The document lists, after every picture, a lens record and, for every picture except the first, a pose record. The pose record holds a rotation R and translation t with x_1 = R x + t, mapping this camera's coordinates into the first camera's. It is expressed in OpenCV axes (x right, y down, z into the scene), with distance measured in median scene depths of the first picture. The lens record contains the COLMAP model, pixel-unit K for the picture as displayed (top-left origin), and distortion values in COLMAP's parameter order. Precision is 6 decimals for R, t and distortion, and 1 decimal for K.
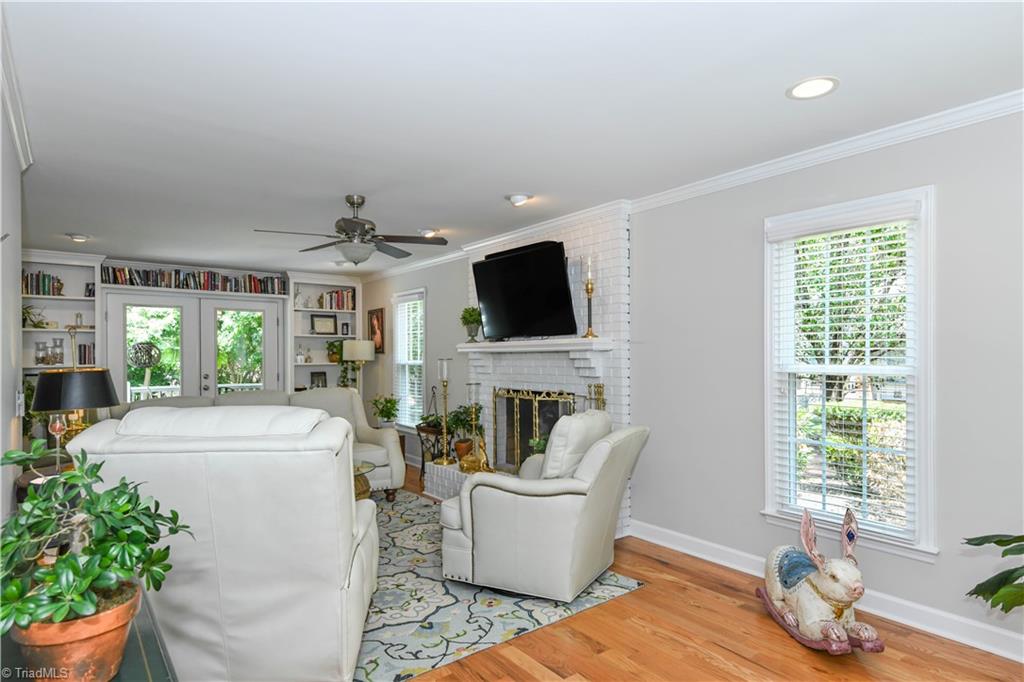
lens RADIAL K [[564.9, 0, 515.0], [0, 564.9, 359.6], [0, 0, 1]] dist [0.003868, 0.000485]
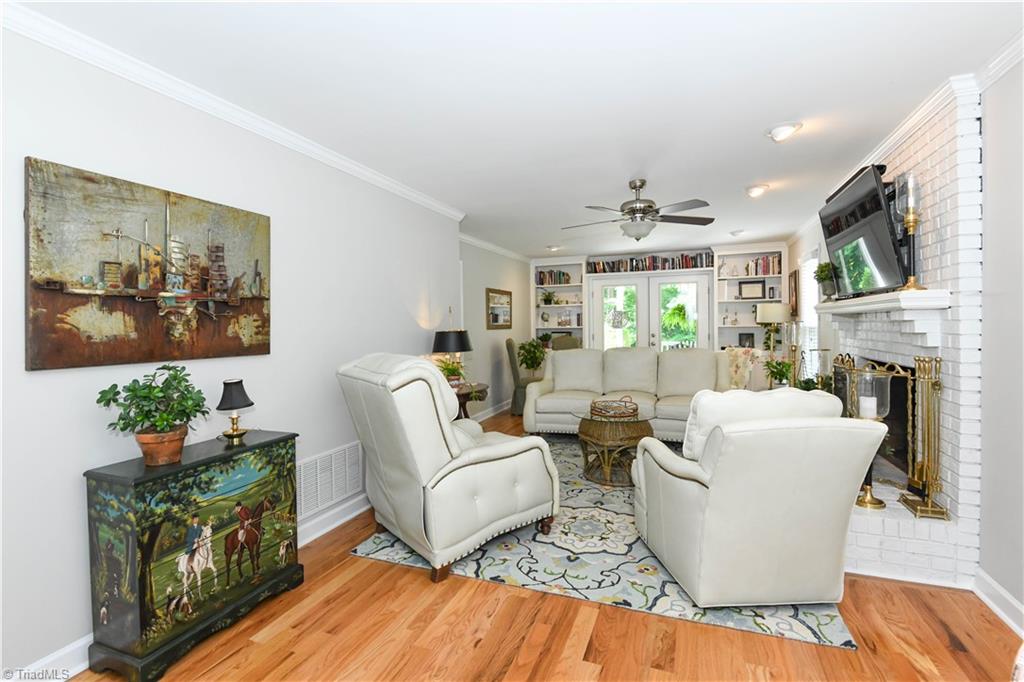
lens RADIAL K [[458.8, 0, 512.0], [0, 458.8, 341.0], [0, 0, 1]] dist [-0.027690, -0.000020]
pose [[0.508158, 0.027331, -0.860830, 0.253993], [0.010386, 0.999229, 0.037857, -0.001819], [0.861201, -0.028178, 0.507483, 0.198892]]
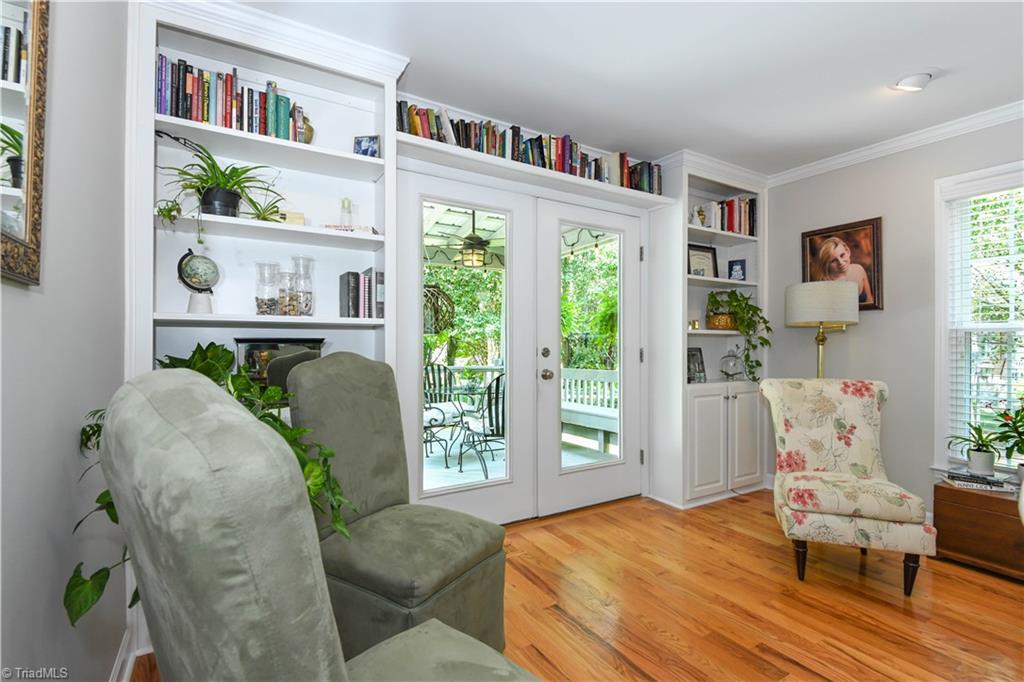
lens RADIAL K [[477.4, 0, 511.9], [0, 477.4, 345.4], [0, 0, 1]] dist [0.034534, -0.018754]
pose [[0.992025, 0.008118, -0.125777, -0.622982], [-0.008415, 0.999963, -0.001832, 0.029722], [0.125758, 0.002876, 0.992057, 0.681227]]
